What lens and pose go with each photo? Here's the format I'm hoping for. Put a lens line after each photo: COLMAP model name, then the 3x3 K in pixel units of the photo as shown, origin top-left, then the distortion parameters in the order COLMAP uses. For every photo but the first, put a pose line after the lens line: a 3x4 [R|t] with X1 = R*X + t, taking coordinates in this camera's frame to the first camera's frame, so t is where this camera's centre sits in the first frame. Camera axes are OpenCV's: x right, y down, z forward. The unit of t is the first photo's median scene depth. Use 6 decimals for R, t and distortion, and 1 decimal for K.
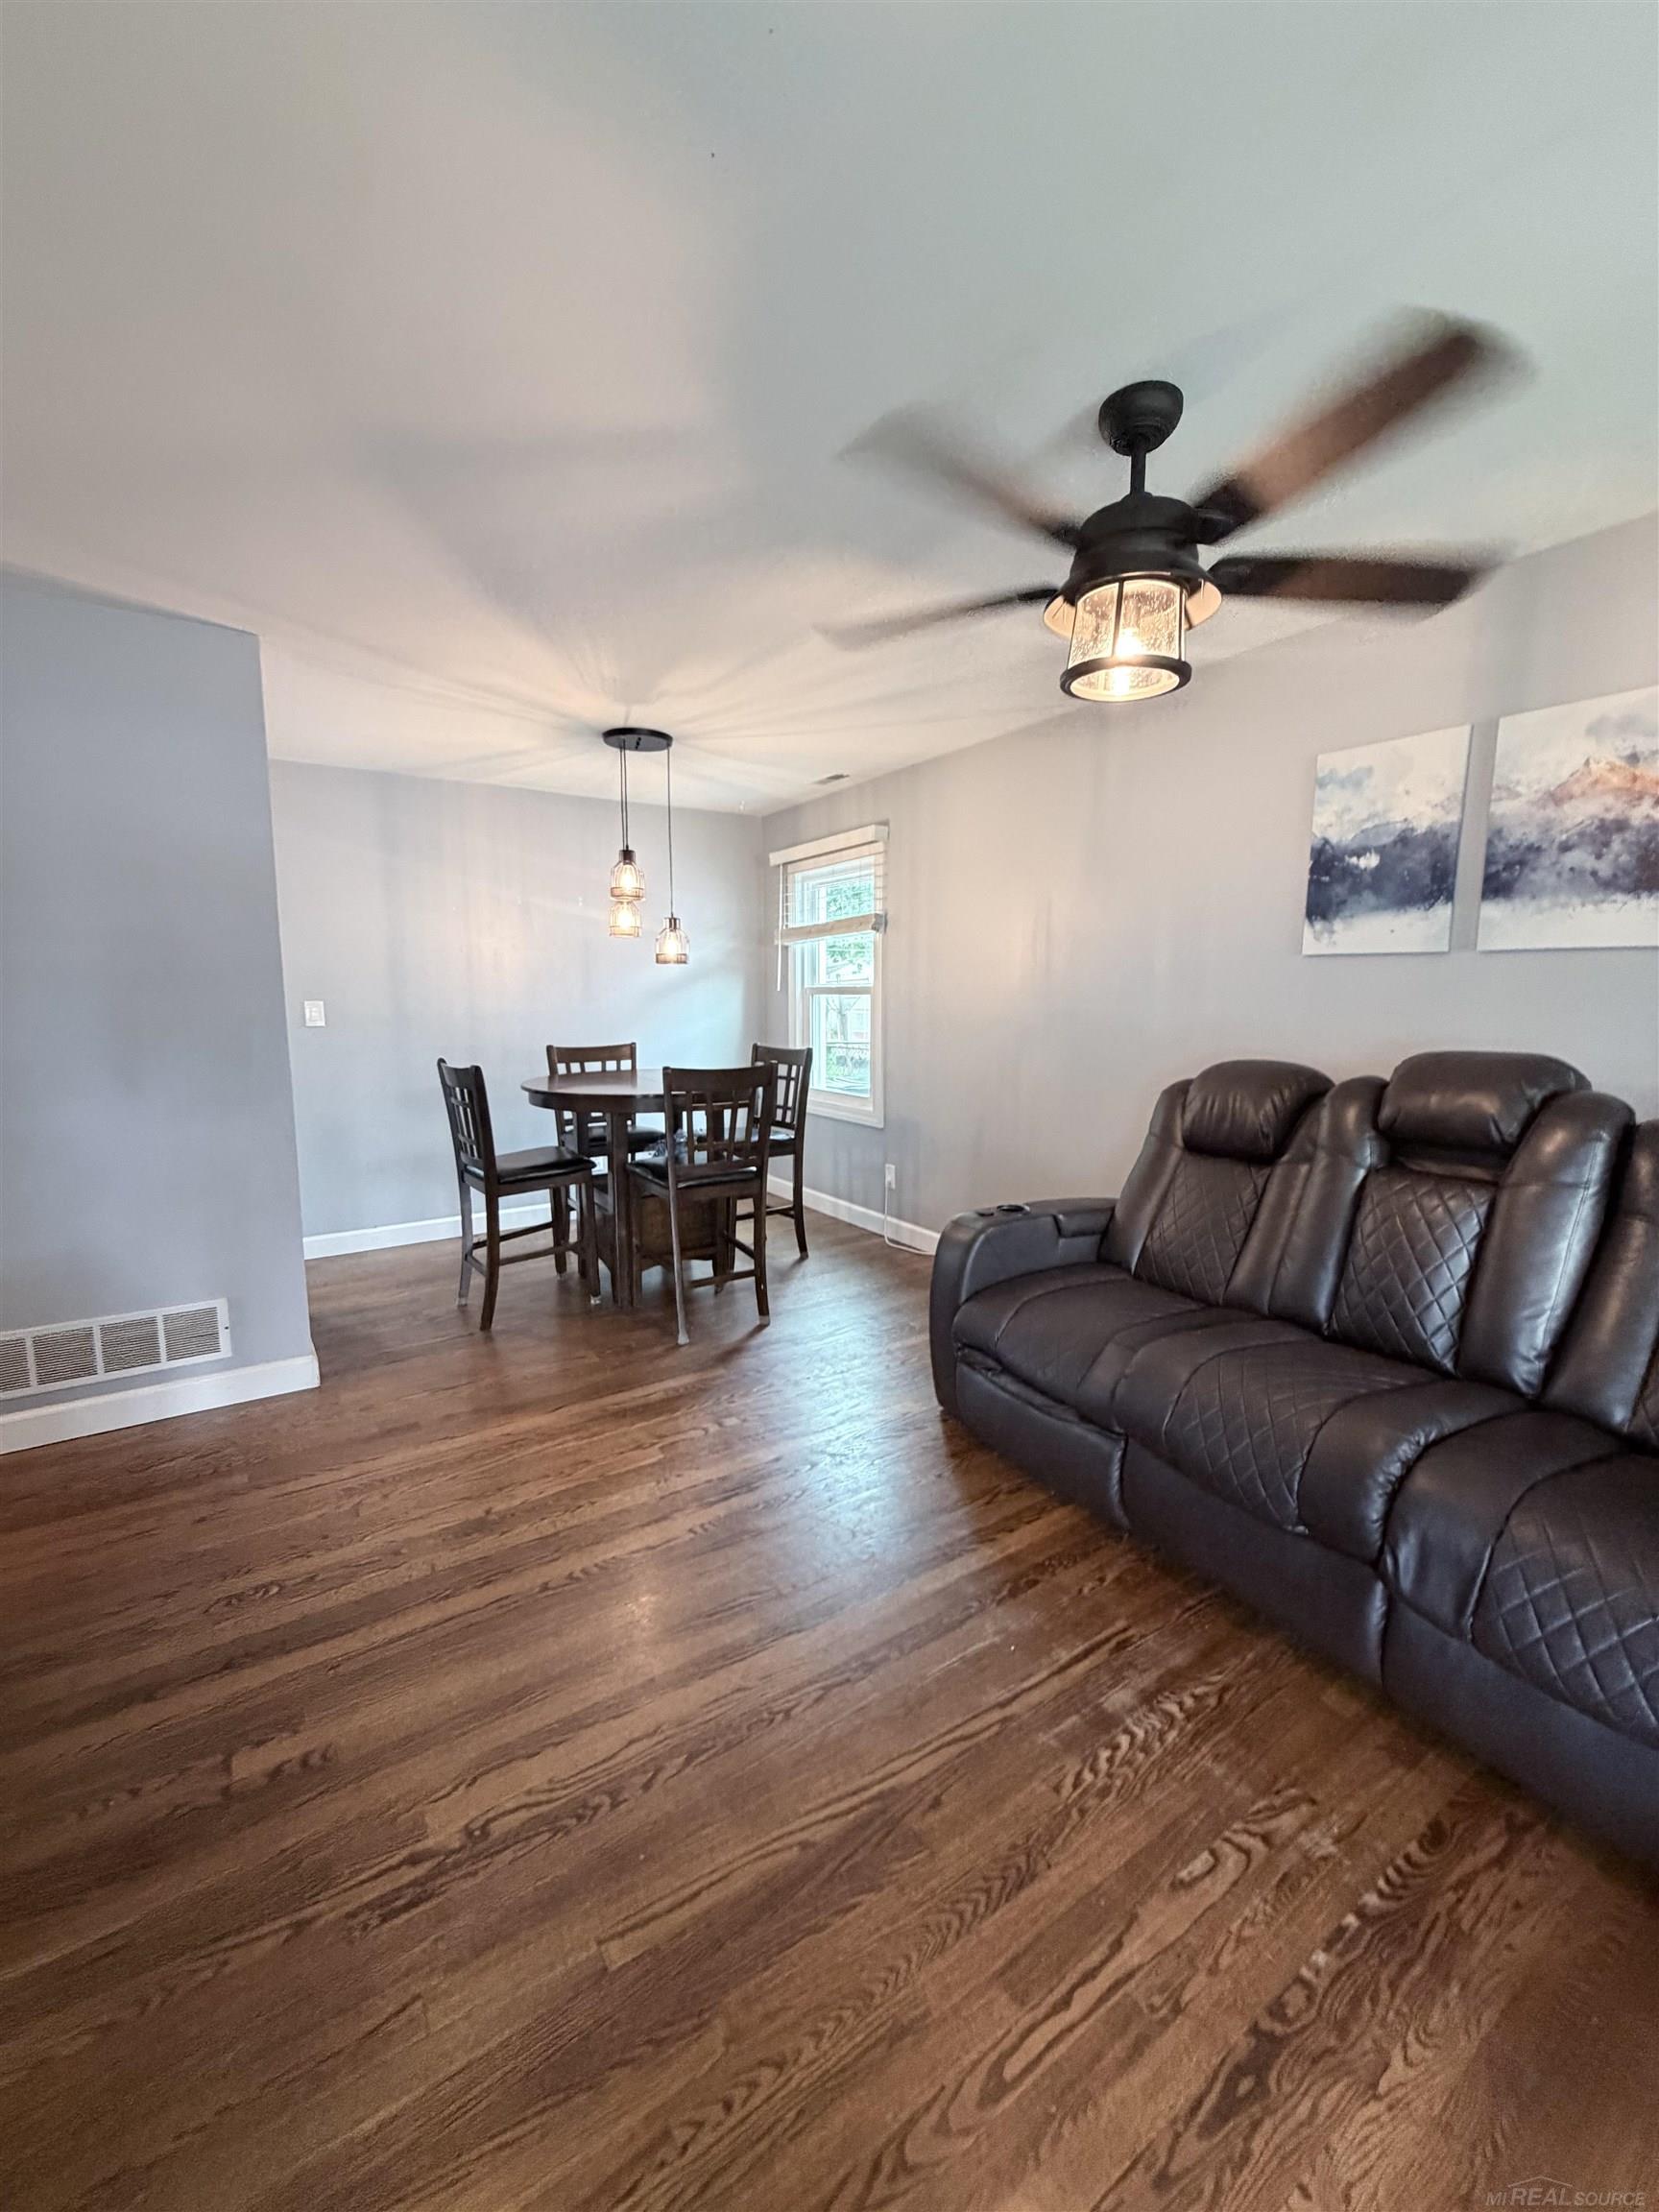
lens RADIAL K [[882.1, 0, 835.5], [0, 882.1, 1109.4], [0, 0, 1]] dist [0.003915, 0.000009]
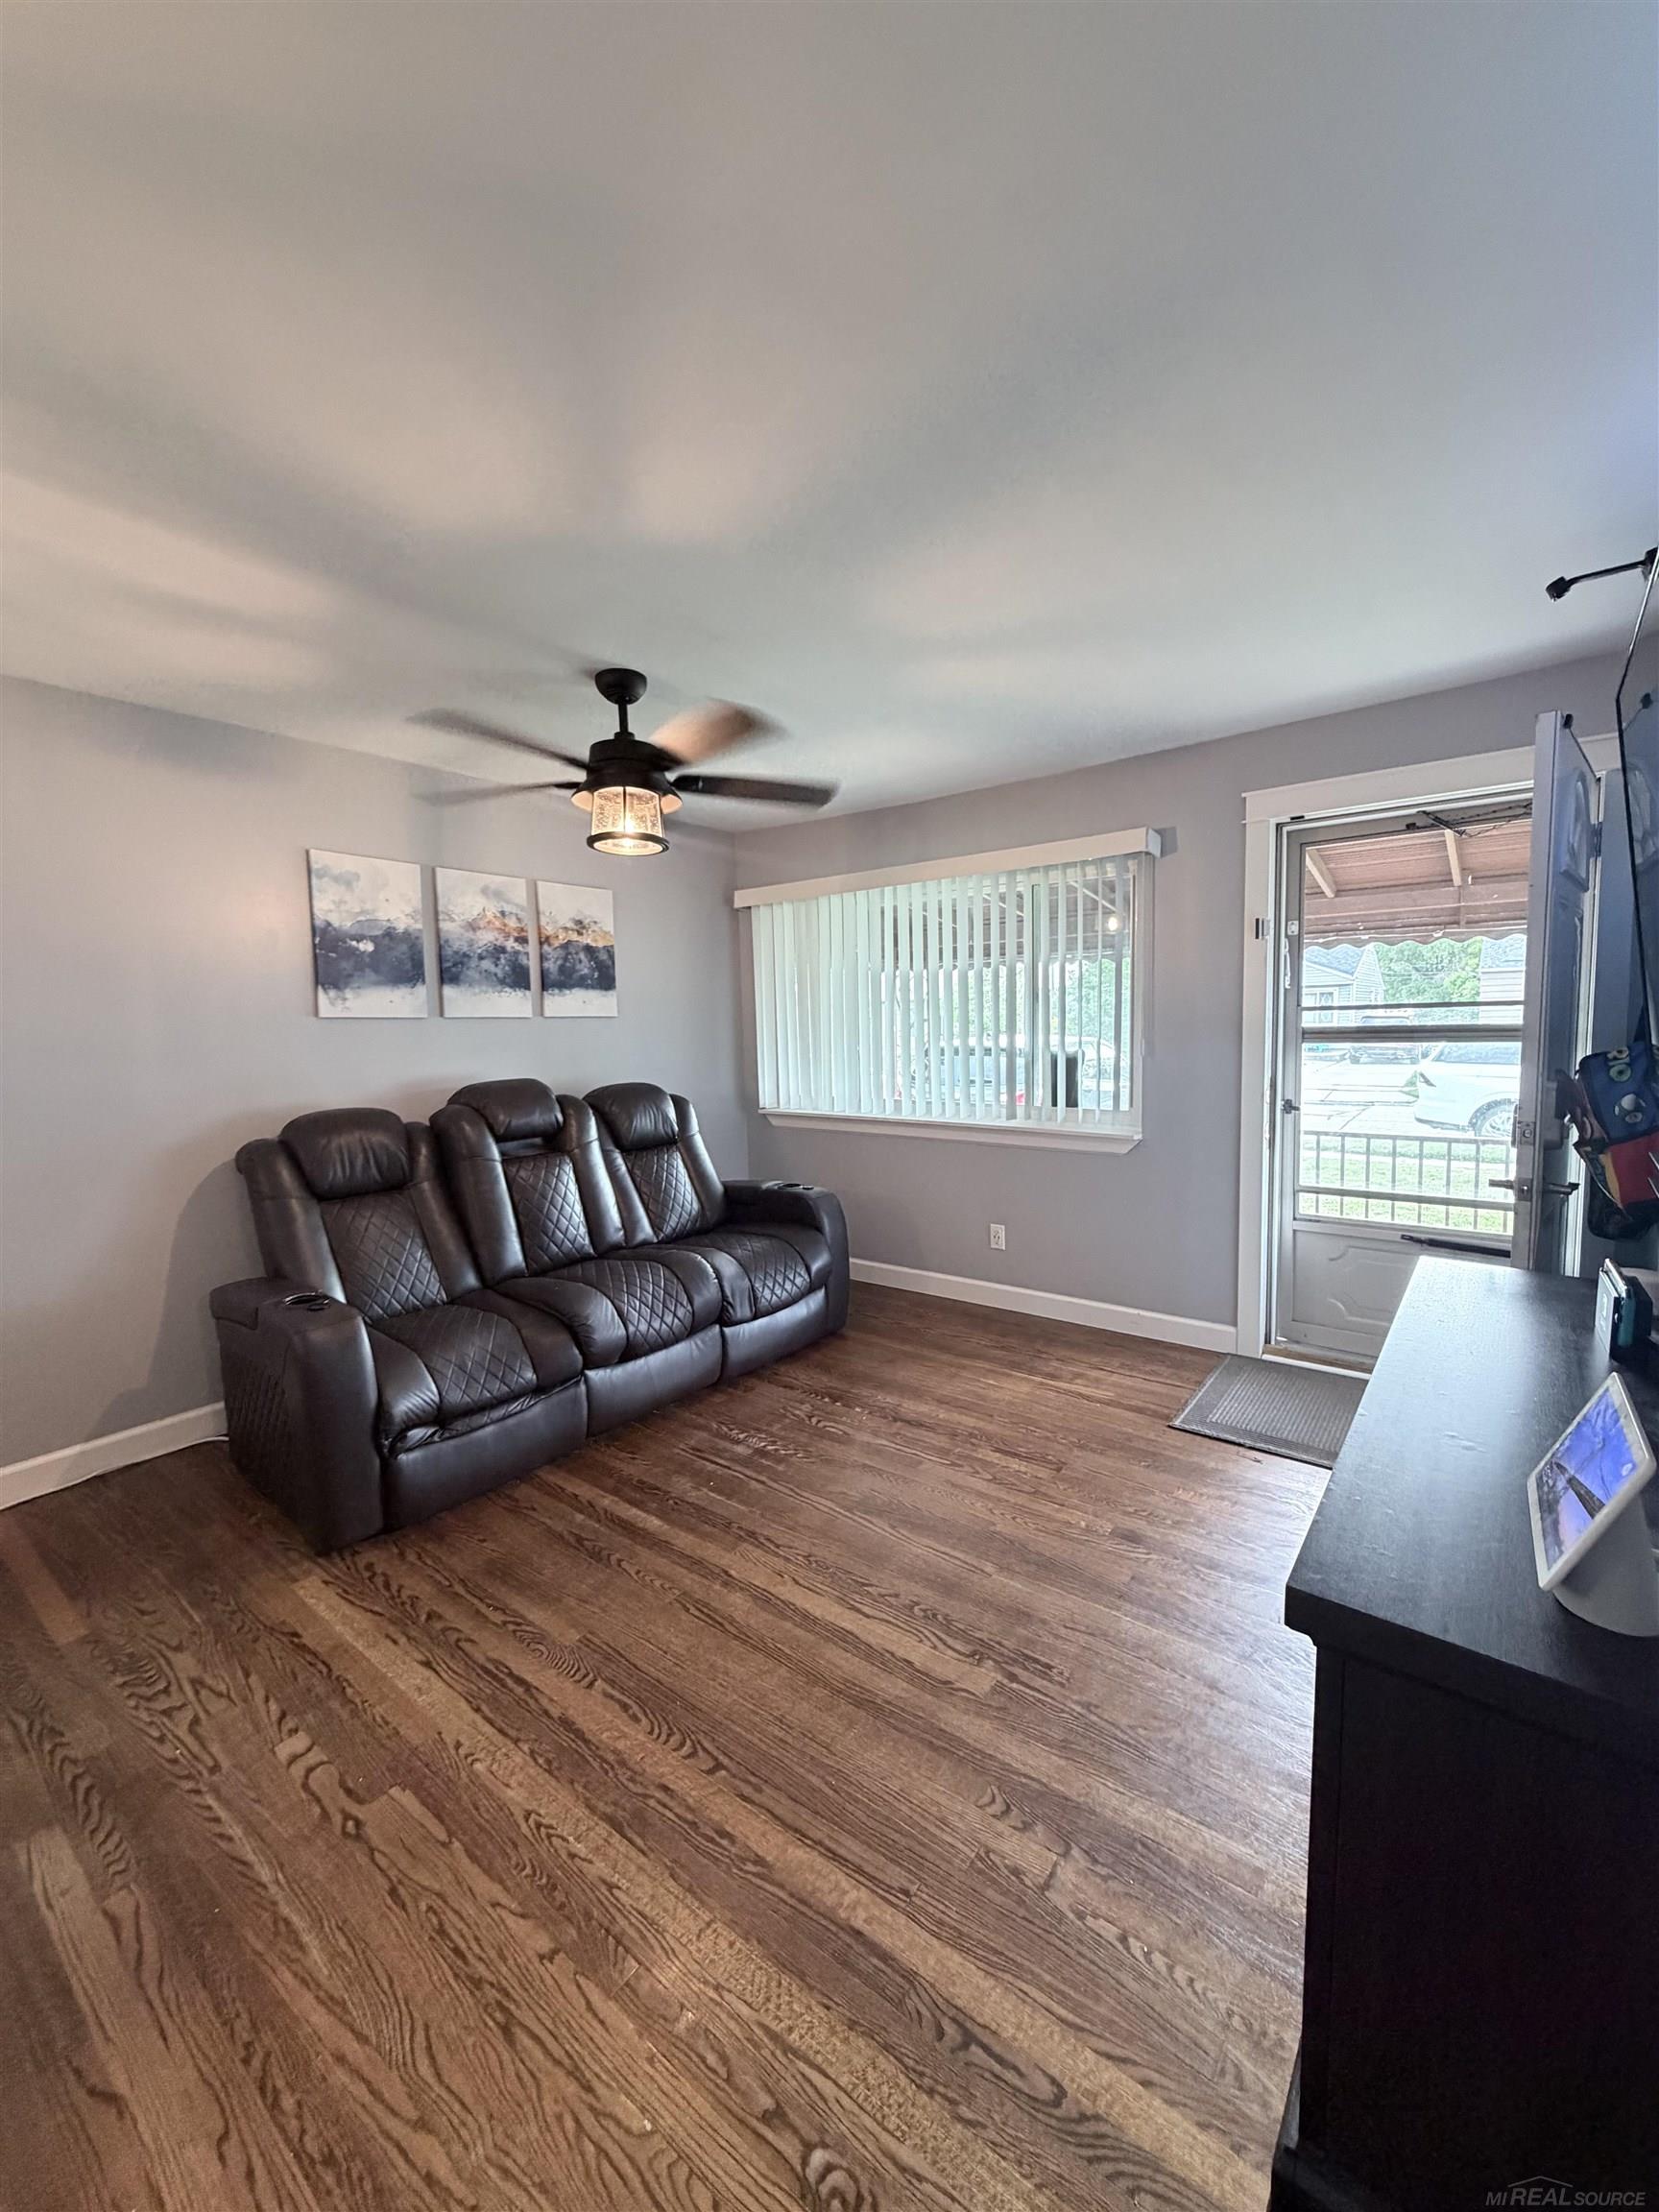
lens RADIAL K [[882.1, 0, 834.3], [0, 882.1, 1108.3], [0, 0, 1]] dist [0.003915, 0.000009]
pose [[-0.316954, -0.079133, 0.945134, -0.966686], [0.155345, 0.978724, 0.134041, -0.134122], [-0.935632, 0.189307, -0.297918, 0.906592]]
